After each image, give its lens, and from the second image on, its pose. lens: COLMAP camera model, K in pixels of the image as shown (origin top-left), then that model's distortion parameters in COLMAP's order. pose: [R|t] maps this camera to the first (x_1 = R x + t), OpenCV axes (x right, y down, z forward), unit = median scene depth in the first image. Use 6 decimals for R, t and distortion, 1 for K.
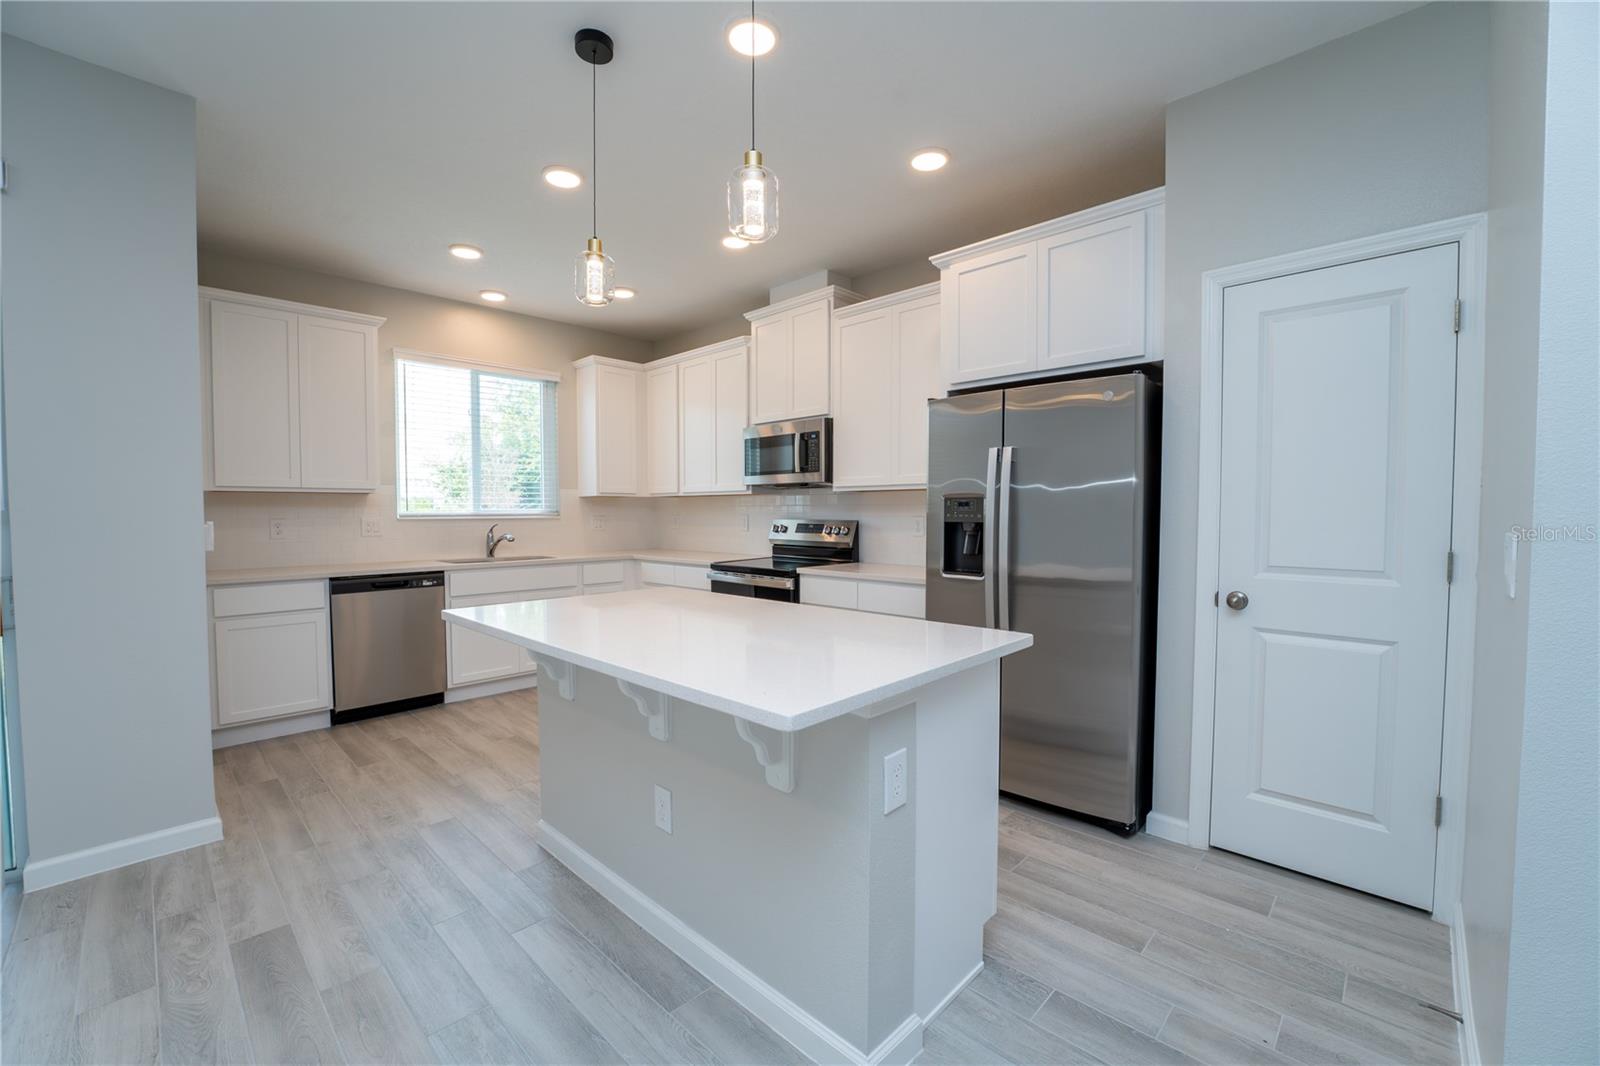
lens RADIAL K [[656.3, 0, 801.8], [0, 656.3, 536.6], [0, 0, 1]] dist [-0.024969, 0.003580]
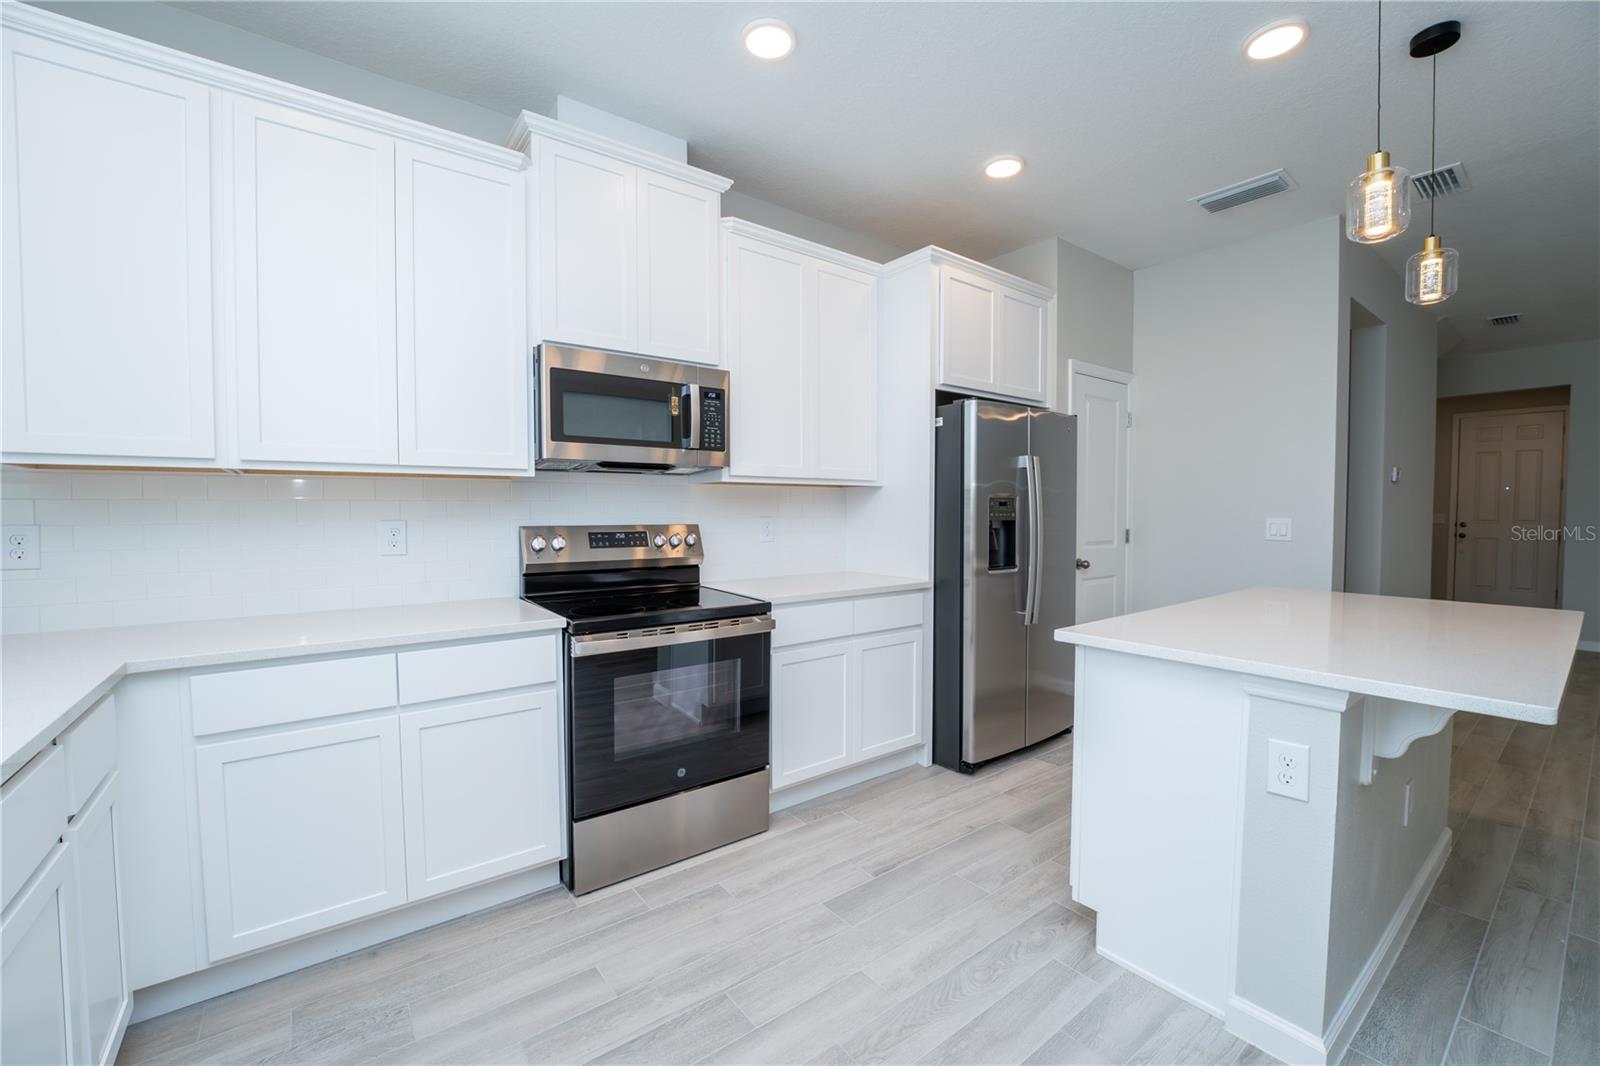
lens RADIAL K [[656.3, 0, 801.8], [0, 656.3, 536.6], [0, 0, 1]] dist [-0.024969, 0.003580]
pose [[0.153538, -0.039595, 0.987349, -0.612099], [0.039022, 0.998660, 0.033980, -0.032034], [-0.987372, 0.033311, 0.154878, 0.816714]]
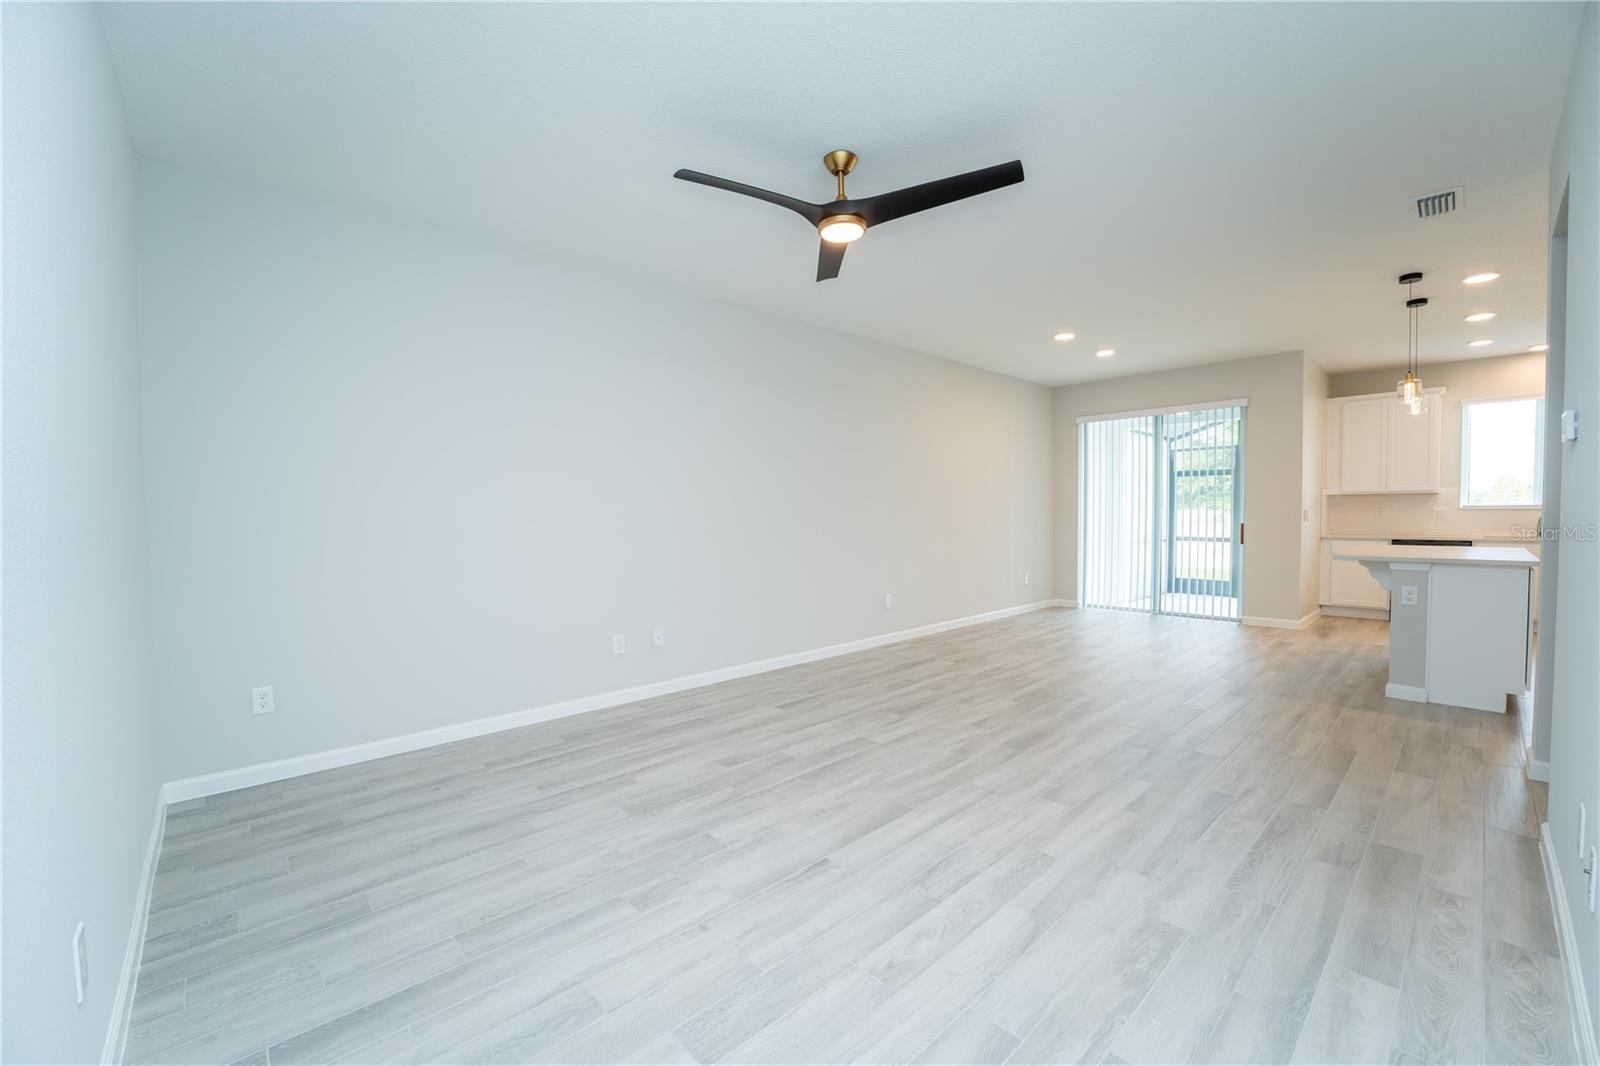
lens RADIAL K [[656.3, 0, 801.8], [0, 656.3, 536.6], [0, 0, 1]] dist [-0.024969, 0.003580]
pose [[-0.056992, 0.039885, -0.997578, 1.080505], [-0.034743, 0.998517, 0.041908, 0.031569], [0.997770, 0.037048, -0.055522, -0.527320]]
